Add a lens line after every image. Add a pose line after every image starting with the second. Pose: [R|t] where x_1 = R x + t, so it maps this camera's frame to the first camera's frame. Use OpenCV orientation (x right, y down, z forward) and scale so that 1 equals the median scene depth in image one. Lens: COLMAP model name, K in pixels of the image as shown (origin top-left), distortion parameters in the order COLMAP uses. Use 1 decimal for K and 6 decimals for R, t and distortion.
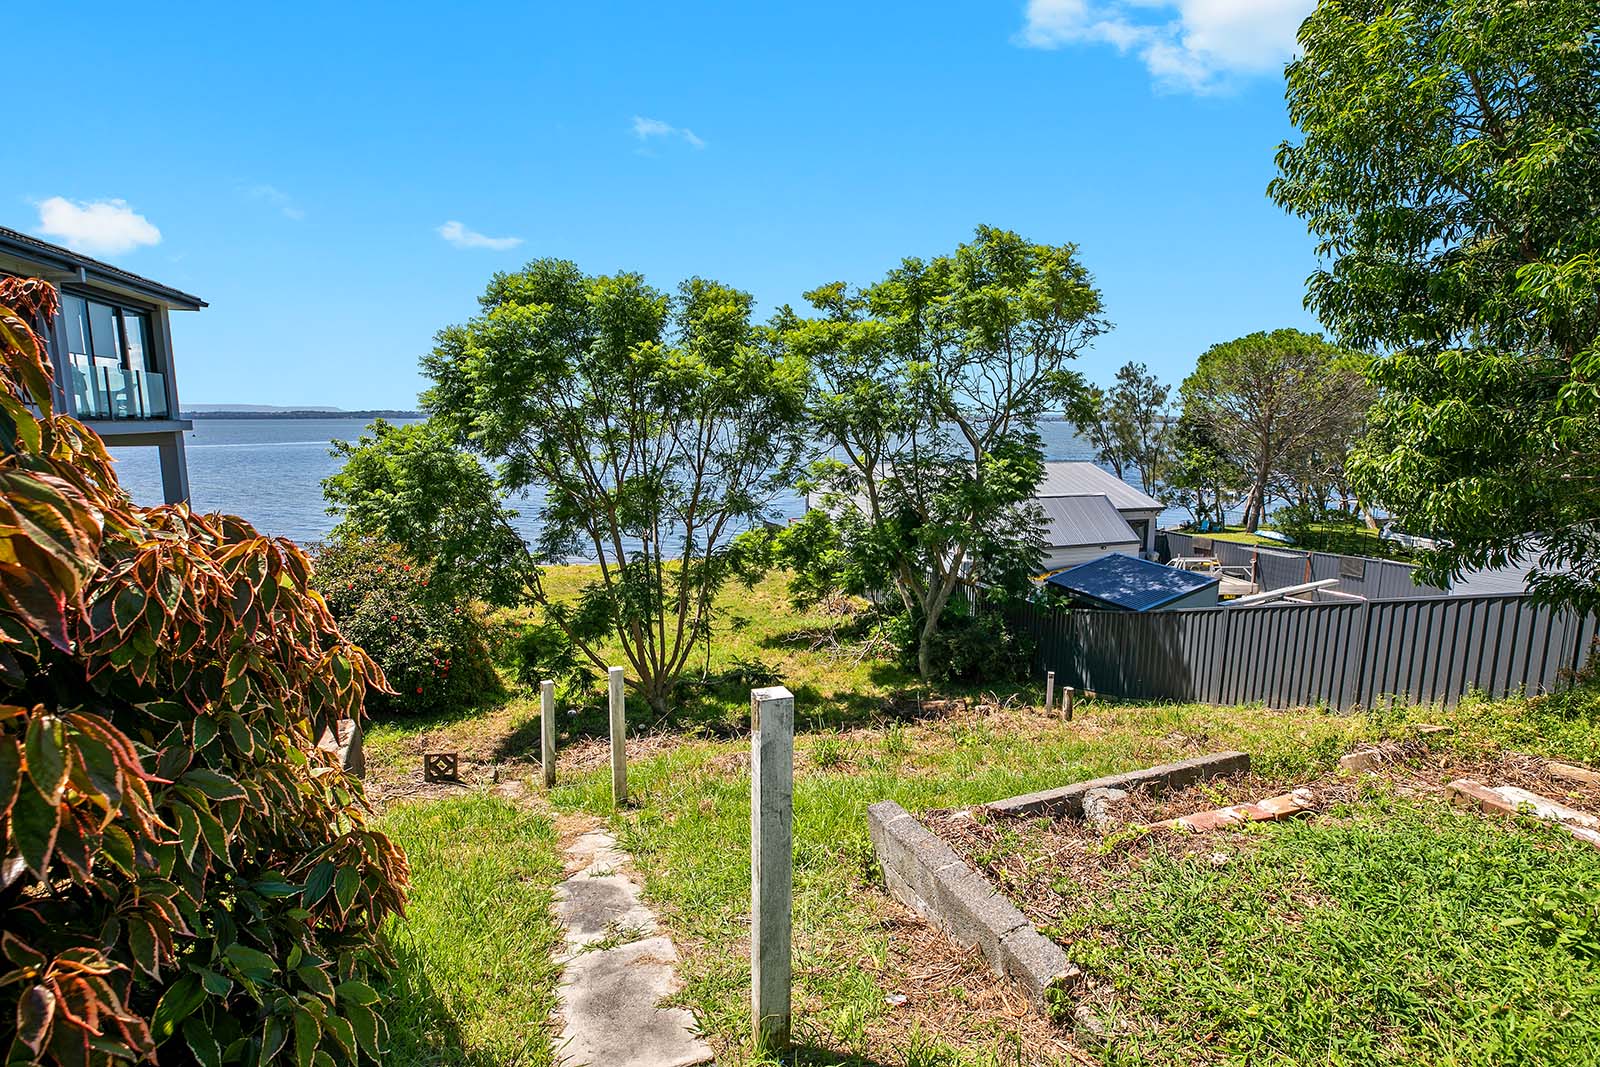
lens RADIAL K [[773.9, 0, 800.0], [0, 773.9, 533.5], [0, 0, 1]] dist [-0.054106, 0.000070]
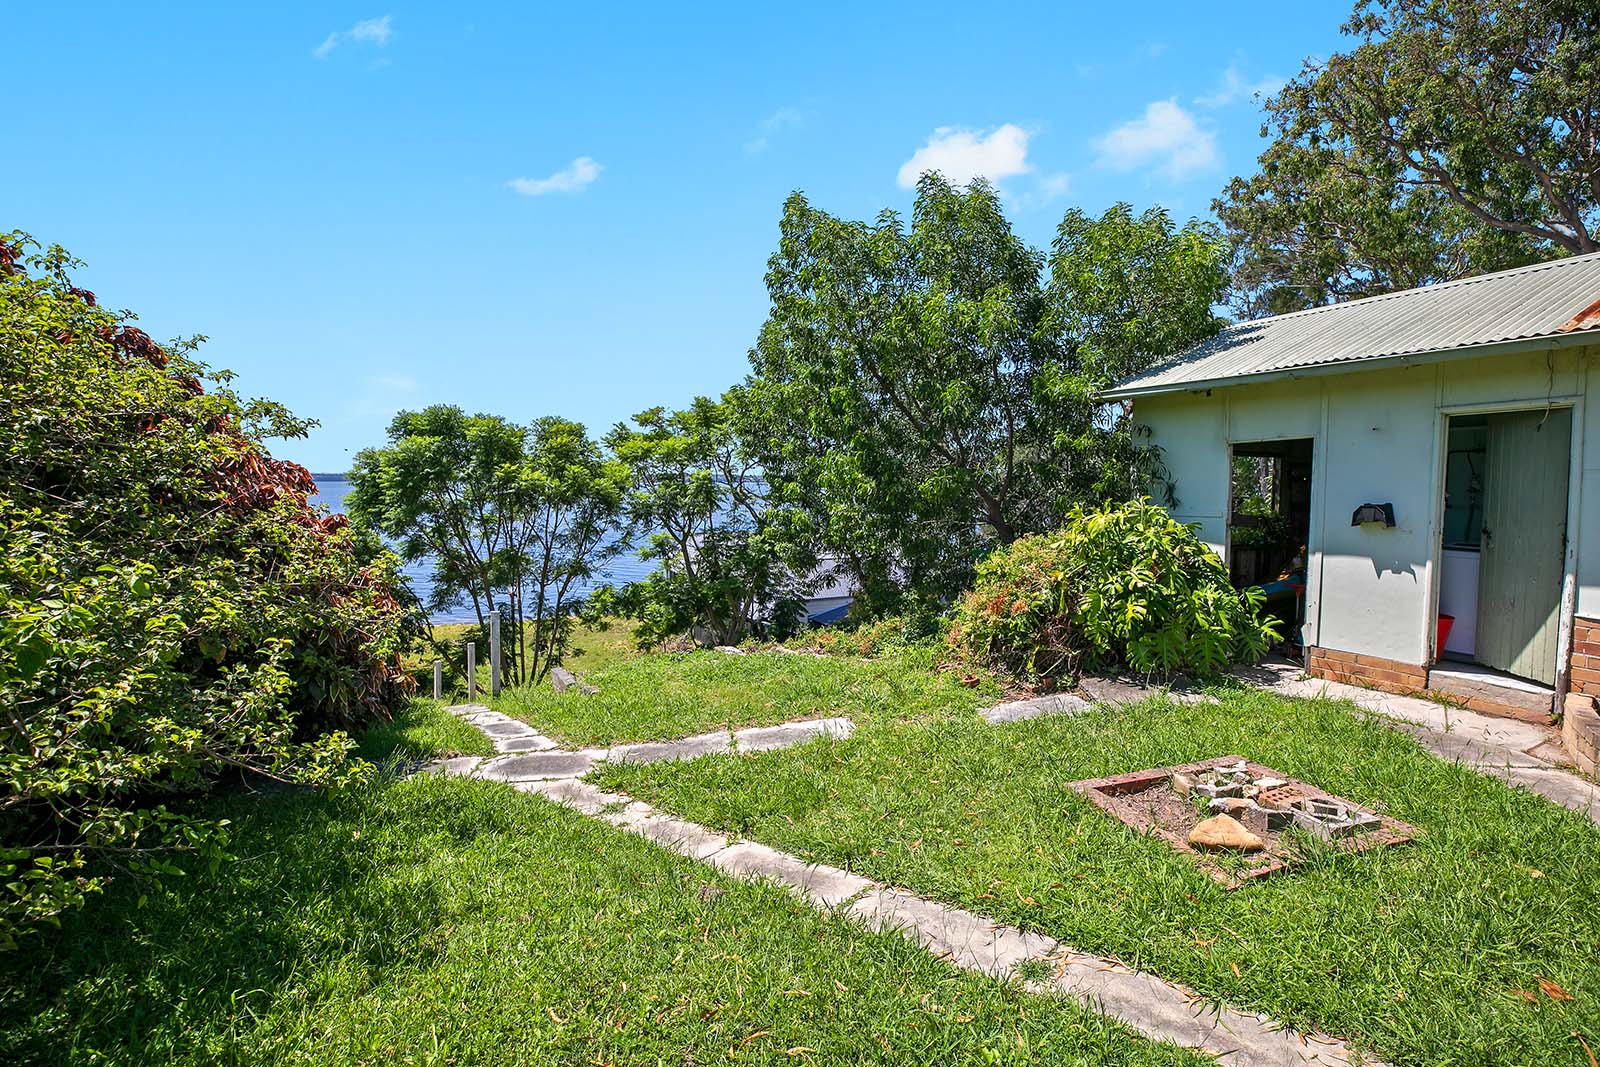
lens RADIAL K [[778.2, 0, 800.0], [0, 778.2, 533.5], [0, 0, 1]] dist [-0.000181, 0.000069]
pose [[0.992005, -0.014337, 0.125383, 0.150589], [0.024768, 0.996322, -0.082033, 0.027282], [-0.123745, 0.084483, 0.988711, -0.487233]]
